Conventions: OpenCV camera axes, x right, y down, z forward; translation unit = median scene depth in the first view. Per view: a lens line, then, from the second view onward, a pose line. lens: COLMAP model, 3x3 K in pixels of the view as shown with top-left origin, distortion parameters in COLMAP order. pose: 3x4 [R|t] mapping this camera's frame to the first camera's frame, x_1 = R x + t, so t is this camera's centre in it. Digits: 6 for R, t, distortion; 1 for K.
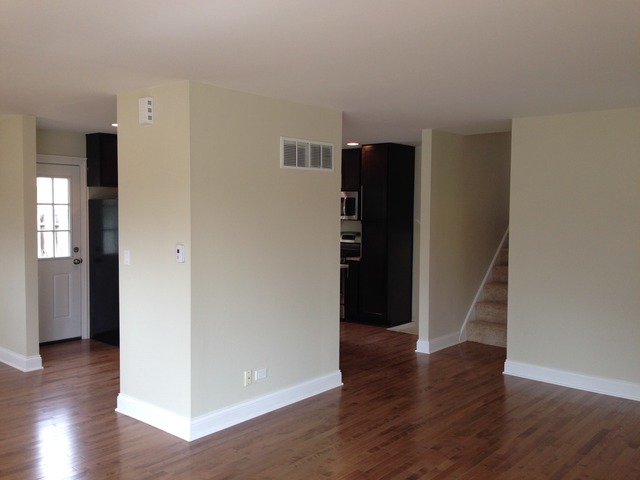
lens RADIAL K [[577.3, 0, 320.0], [0, 577.3, 240.0], [0, 0, 1]] dist [0.148506, -0.257376]
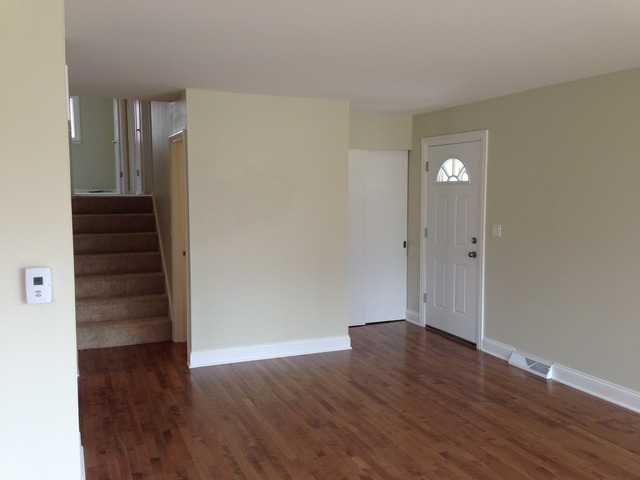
lens RADIAL K [[577.3, 0, 320.0], [0, 577.3, 240.0], [0, 0, 1]] dist [0.148506, -0.257376]
pose [[0.440899, -0.084173, 0.893601, -0.459020], [0.051195, 0.996331, 0.068590, -0.028812], [-0.896096, 0.015507, 0.443590, 0.469169]]
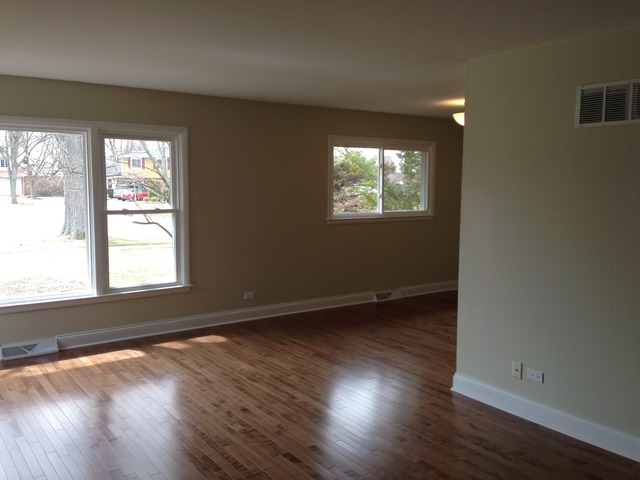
lens RADIAL K [[577.3, 0, 320.0], [0, 577.3, 240.0], [0, 0, 1]] dist [0.148506, -0.257376]
pose [[-0.236593, 0.095466, -0.966907, 0.717768], [-0.043527, 0.993121, 0.108705, -0.043858], [0.970633, 0.067806, -0.230810, 0.794743]]
